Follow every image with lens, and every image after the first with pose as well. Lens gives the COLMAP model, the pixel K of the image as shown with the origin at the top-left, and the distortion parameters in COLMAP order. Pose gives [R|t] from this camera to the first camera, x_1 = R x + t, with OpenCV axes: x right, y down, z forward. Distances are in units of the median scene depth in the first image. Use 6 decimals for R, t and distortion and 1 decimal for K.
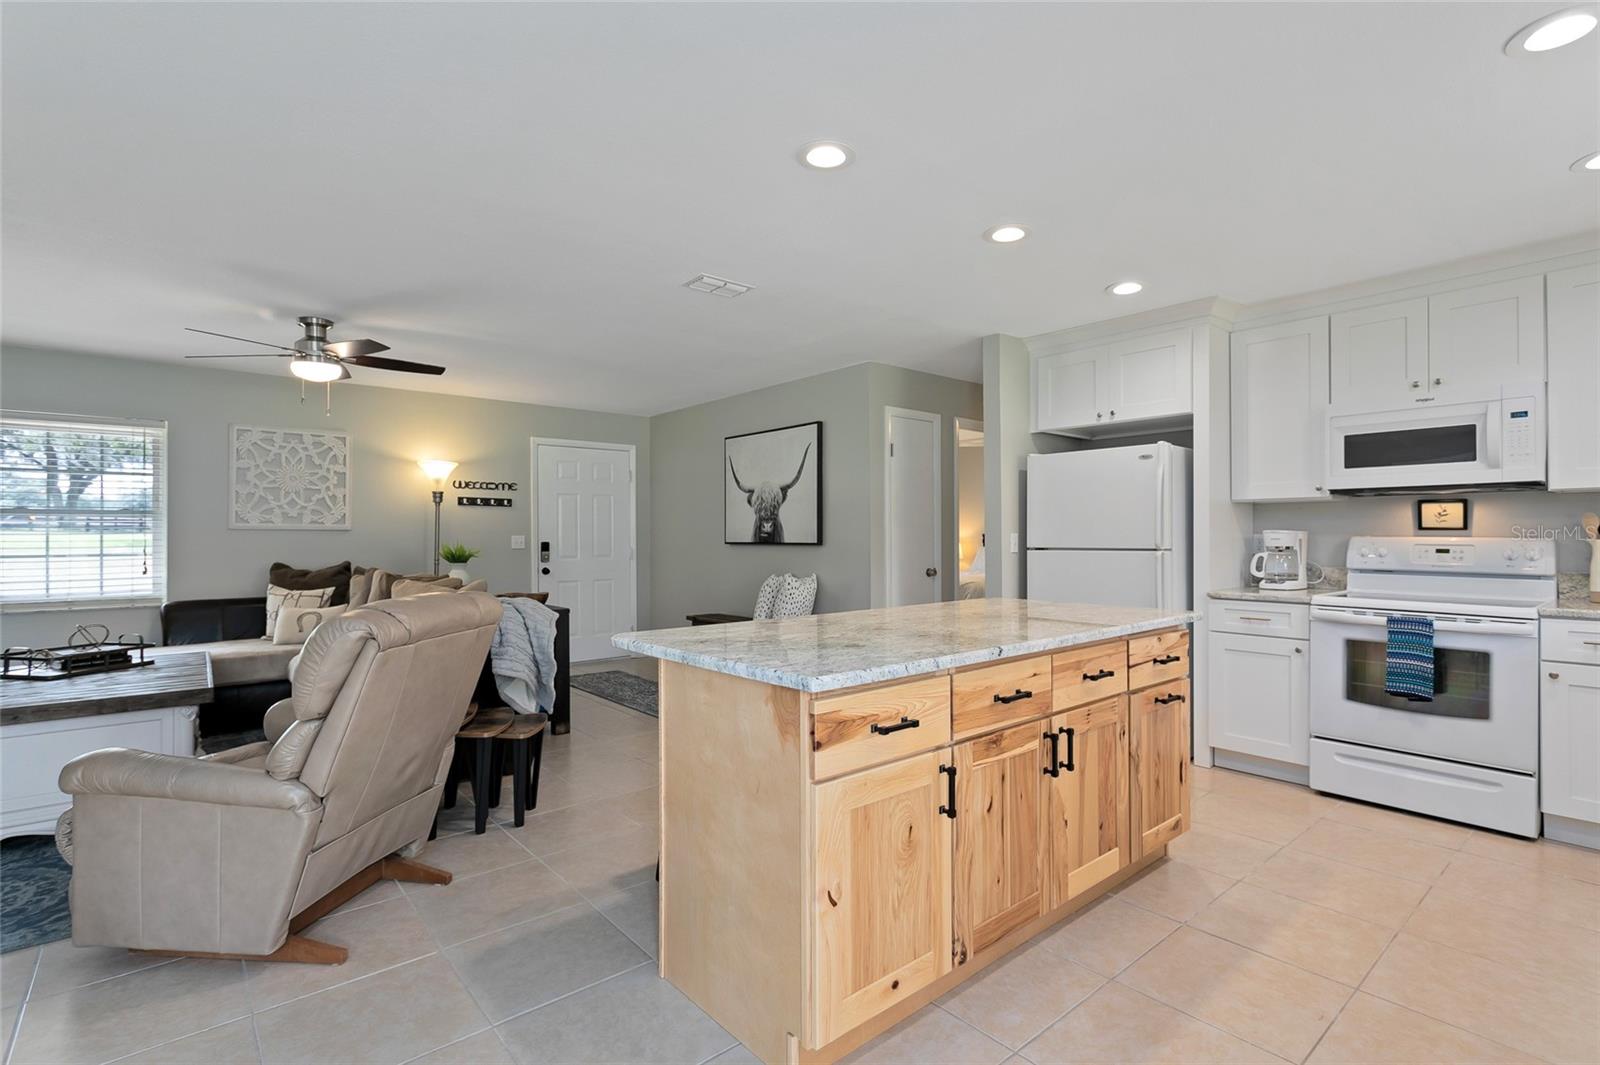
lens RADIAL K [[758.3, 0, 799.5], [0, 758.3, 531.6], [0, 0, 1]] dist [0.000208, 0.000047]
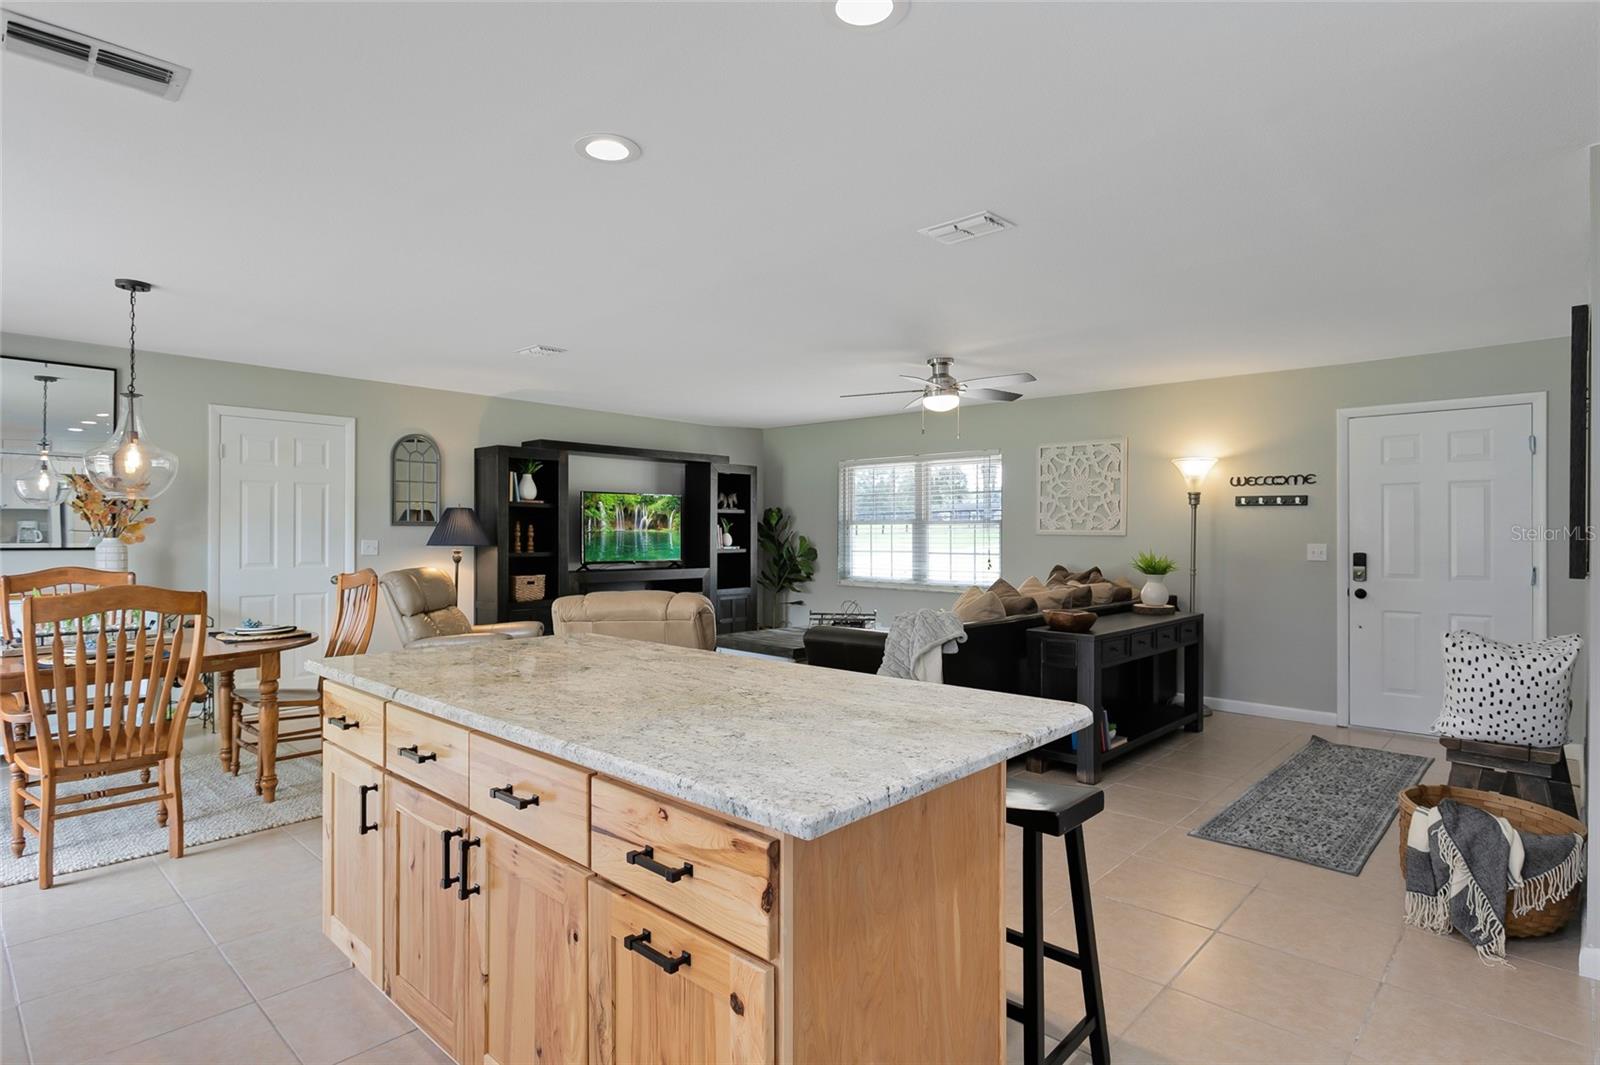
lens RADIAL K [[835.4, 0, 798.6], [0, 835.4, 532.4], [0, 0, 1]] dist [0.001070, -0.000009]
pose [[0.119423, 0.001438, -0.992842, 0.412823], [0.001114, 0.999998, 0.001583, -0.007955], [0.992843, -0.001295, 0.119421, 0.410198]]
